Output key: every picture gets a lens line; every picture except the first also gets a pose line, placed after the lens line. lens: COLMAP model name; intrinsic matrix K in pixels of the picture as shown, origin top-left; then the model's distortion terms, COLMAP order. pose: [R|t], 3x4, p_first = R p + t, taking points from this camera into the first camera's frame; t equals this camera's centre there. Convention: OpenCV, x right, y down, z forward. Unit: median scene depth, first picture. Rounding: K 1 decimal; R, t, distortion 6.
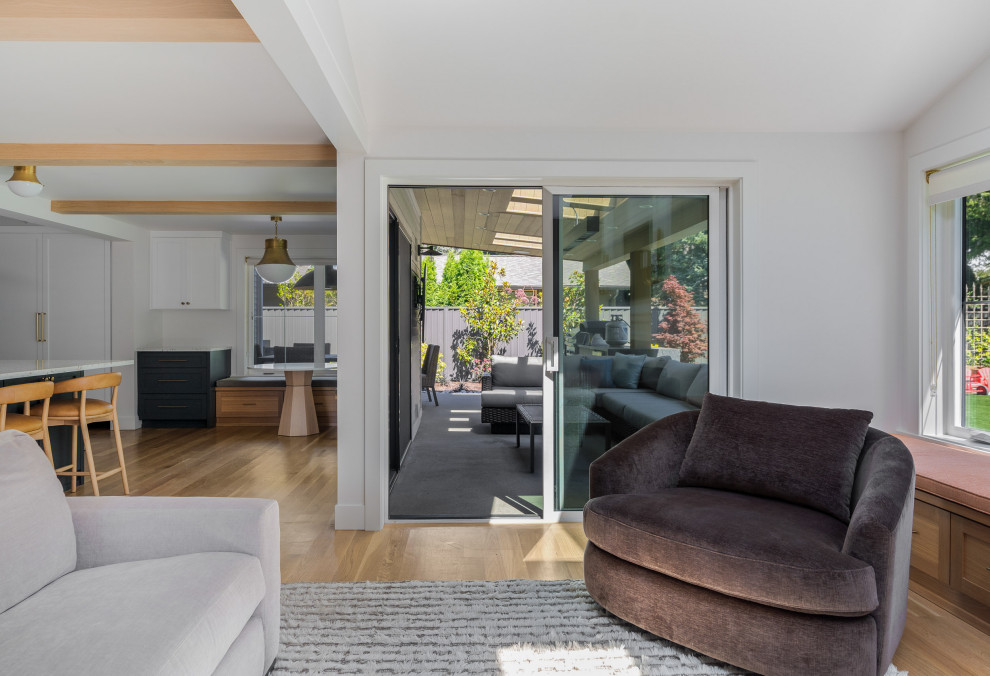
lens RADIAL K [[582.4, 0, 432.1], [0, 582.4, 328.5], [0, 0, 1]] dist [-0.014779, 0.002692]
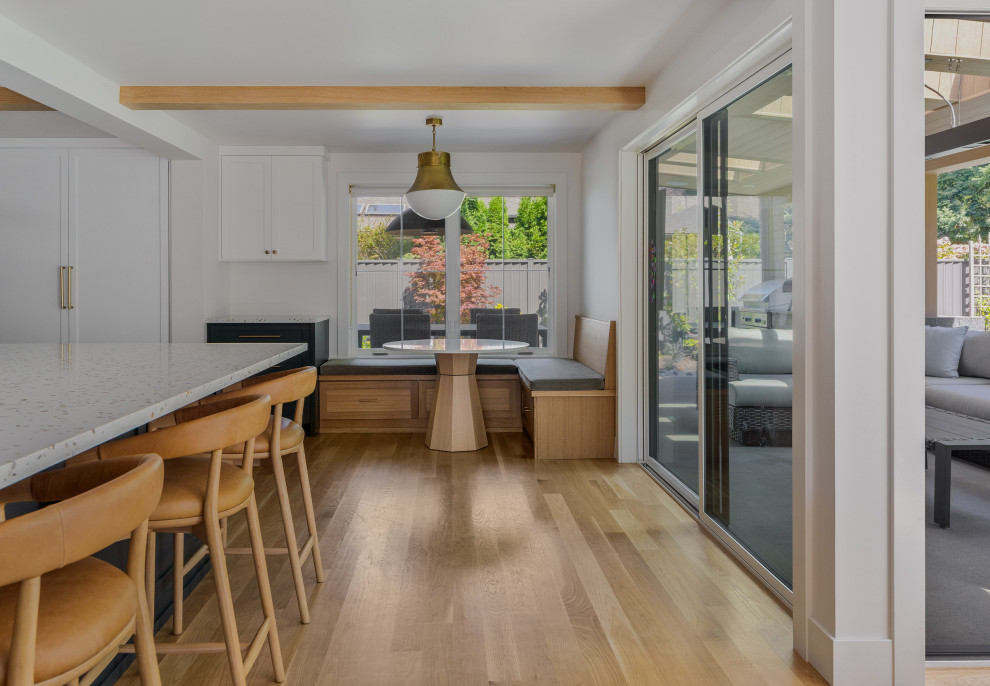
lens RADIAL K [[707.5, 0, 431.4], [0, 707.5, 276.5], [0, 0, 1]] dist [0.028252, -0.003360]
pose [[0.999924, -0.005724, -0.010906, -0.231162], [0.005533, 0.999833, -0.017412, 0.000993], [0.011004, 0.017350, 0.999789, 0.174362]]
